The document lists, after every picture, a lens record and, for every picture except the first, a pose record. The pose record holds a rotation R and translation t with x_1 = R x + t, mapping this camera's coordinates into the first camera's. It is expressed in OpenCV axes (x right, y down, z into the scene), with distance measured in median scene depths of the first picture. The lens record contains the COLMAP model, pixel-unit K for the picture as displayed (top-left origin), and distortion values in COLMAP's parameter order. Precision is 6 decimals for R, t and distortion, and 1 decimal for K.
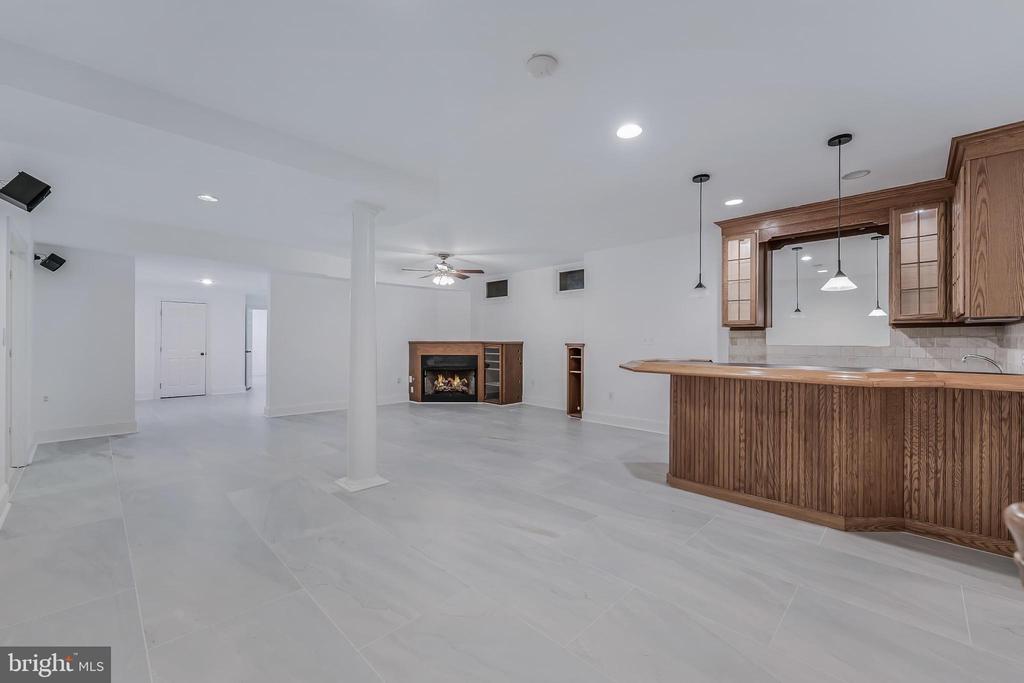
lens RADIAL K [[415.1, 0, 513.6], [0, 415.1, 343.1], [0, 0, 1]] dist [-0.000701, -0.000126]
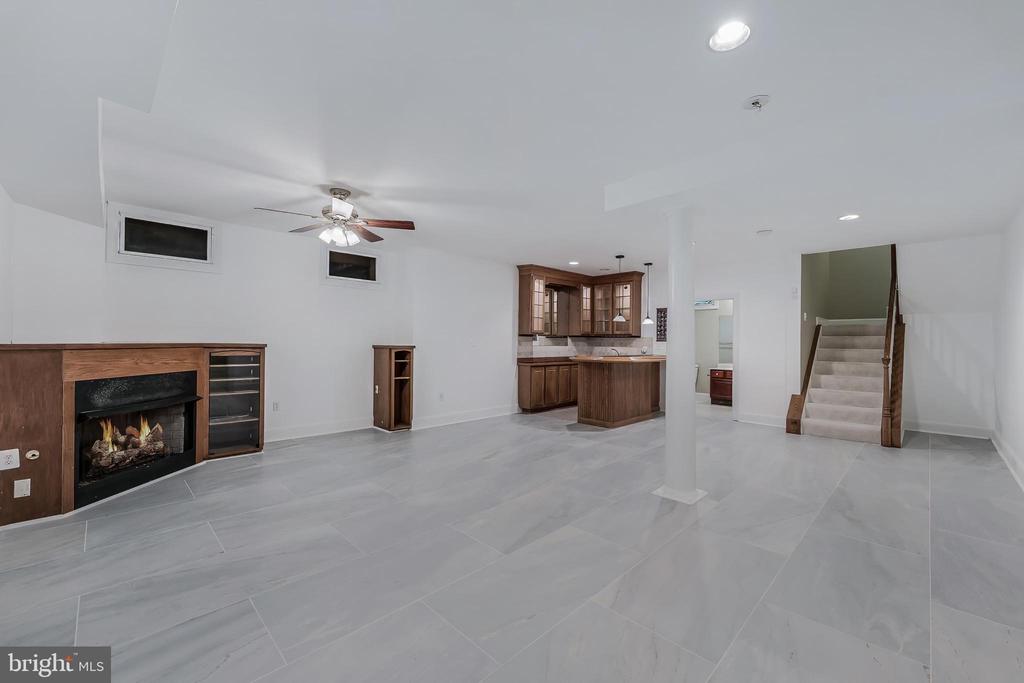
lens RADIAL K [[415.1, 0, 517.9], [0, 415.1, 339.1], [0, 0, 1]] dist [-0.000701, -0.000126]
pose [[0.009693, 0.003204, 0.999948, -0.589676], [-0.002491, 0.999992, -0.003180, -0.008416], [-0.999950, -0.002461, 0.009701, 0.604548]]
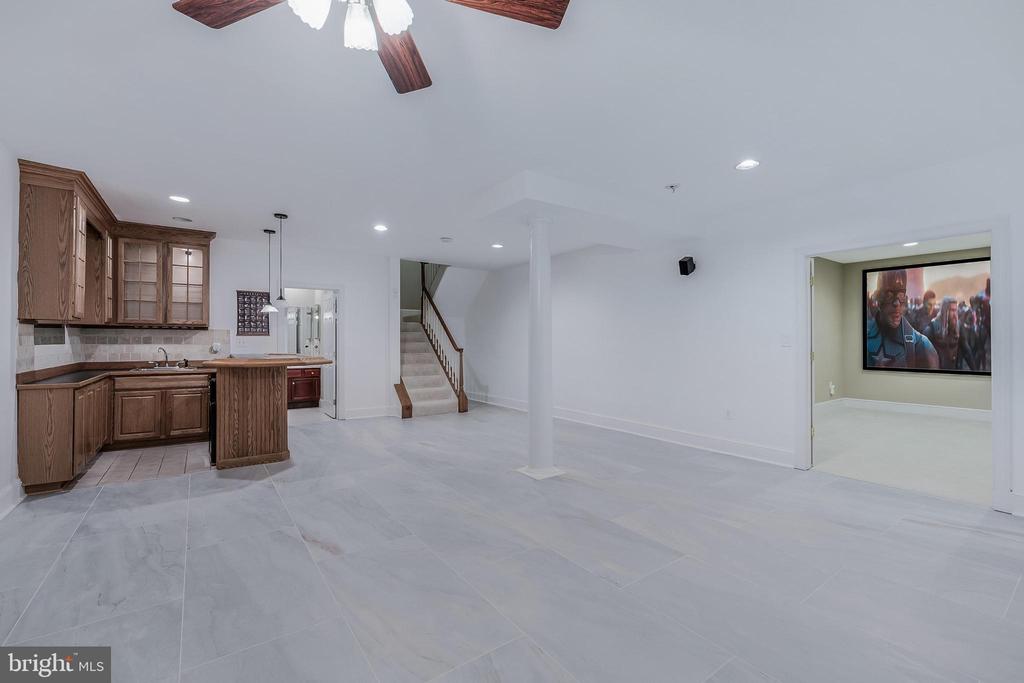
lens RADIAL K [[440.3, 0, 517.2], [0, 440.3, 339.5], [0, 0, 1]] dist [0.002908, 0.000030]
pose [[-0.987572, -0.004543, 0.157100, -0.211357], [-0.003979, 0.999984, 0.003906, -0.005439], [-0.157115, 0.003232, -0.987575, 0.947396]]
